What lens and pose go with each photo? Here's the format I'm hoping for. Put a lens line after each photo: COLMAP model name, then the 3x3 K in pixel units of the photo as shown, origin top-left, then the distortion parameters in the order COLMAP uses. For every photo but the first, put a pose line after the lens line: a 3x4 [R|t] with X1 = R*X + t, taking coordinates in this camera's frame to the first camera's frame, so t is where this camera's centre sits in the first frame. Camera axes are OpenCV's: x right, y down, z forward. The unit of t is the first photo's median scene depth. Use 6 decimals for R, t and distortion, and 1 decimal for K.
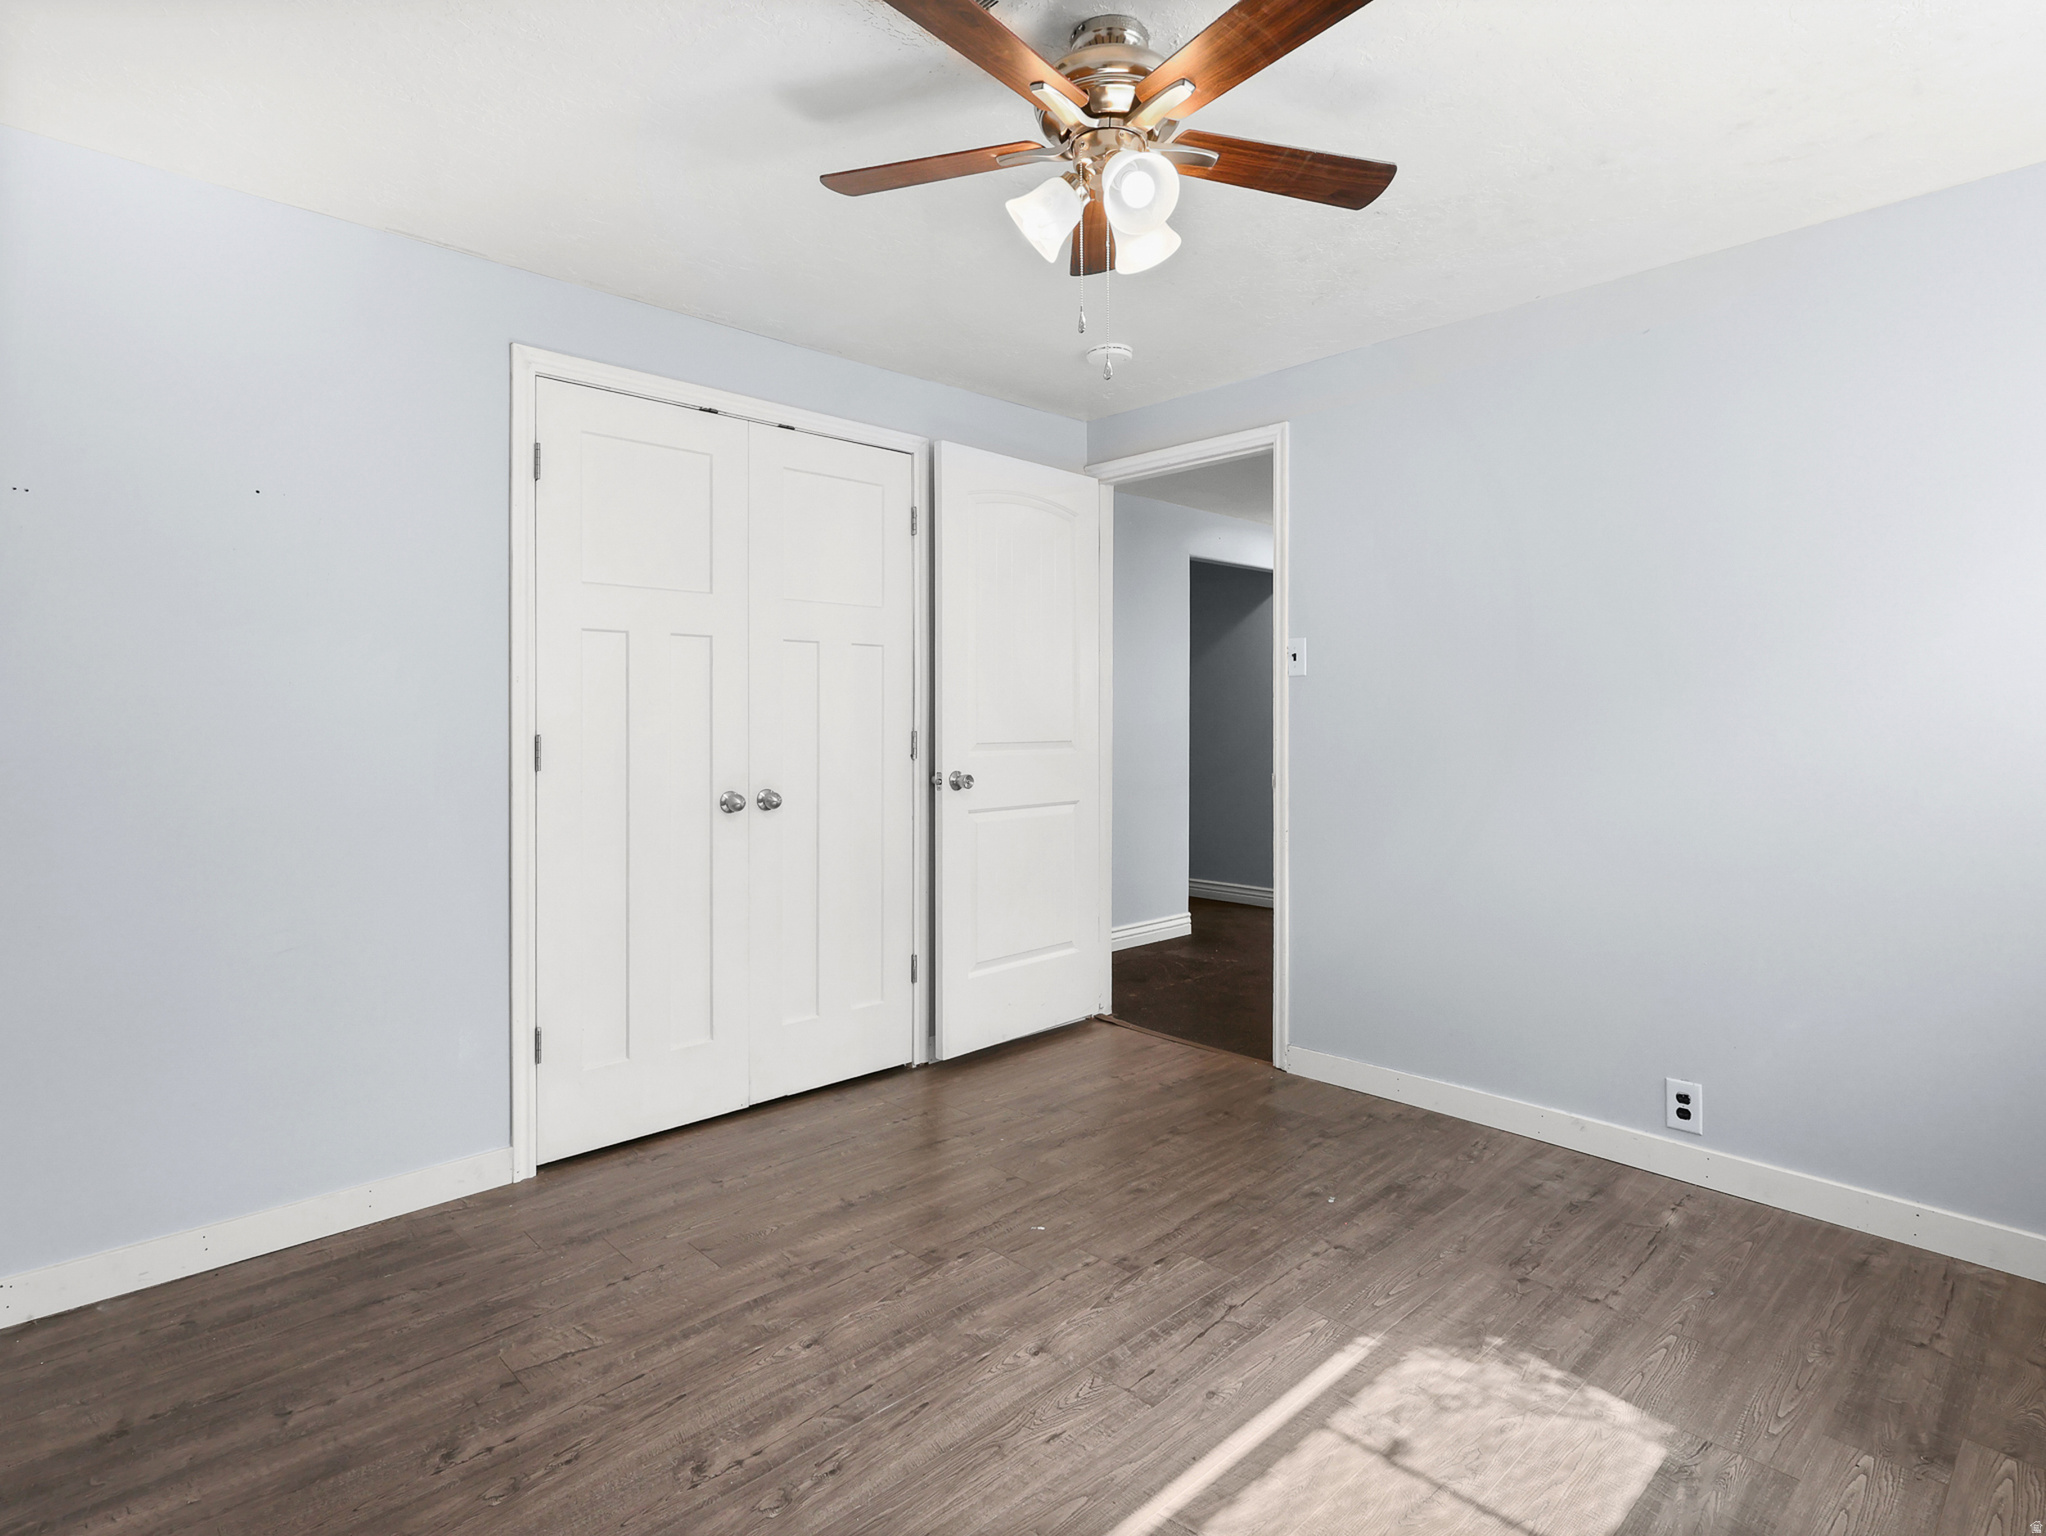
lens RADIAL K [[1094.2, 0, 1019.0], [0, 1094.2, 755.2], [0, 0, 1]] dist [-0.004502, 0.000928]
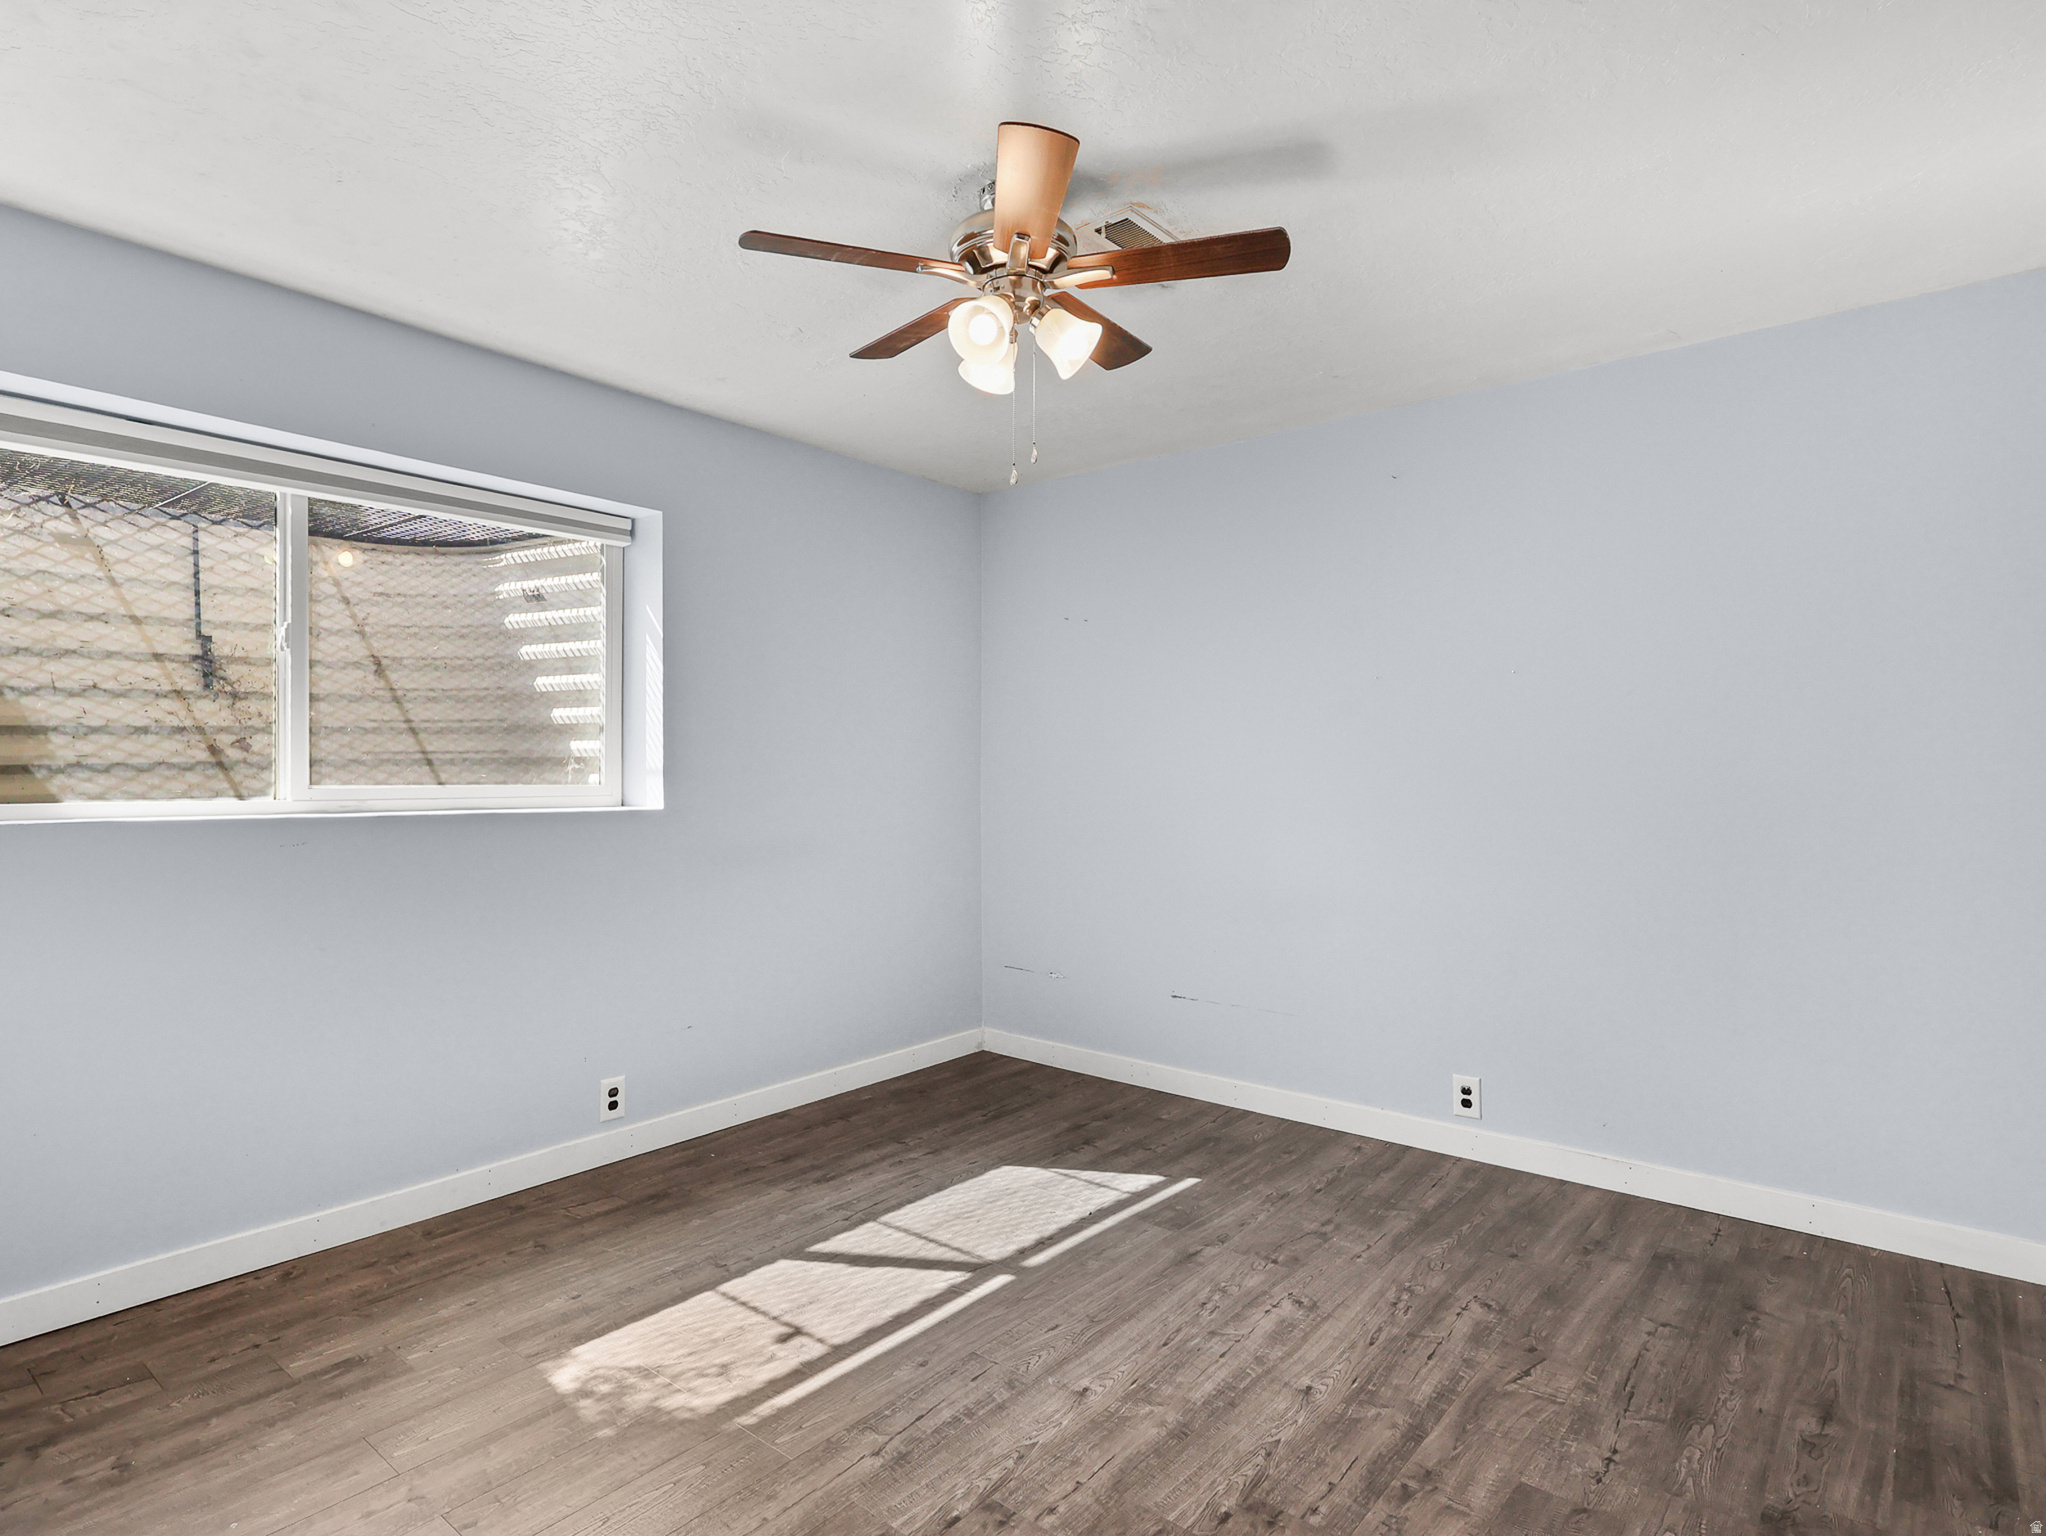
lens RADIAL K [[1094.2, 0, 1019.0], [0, 1094.2, 755.2], [0, 0, 1]] dist [-0.004502, 0.000928]
pose [[-0.992498, -0.002685, -0.122232, 0.209230], [-0.005478, 0.999731, 0.022519, -0.072013], [0.122139, 0.023020, -0.992246, 2.045473]]
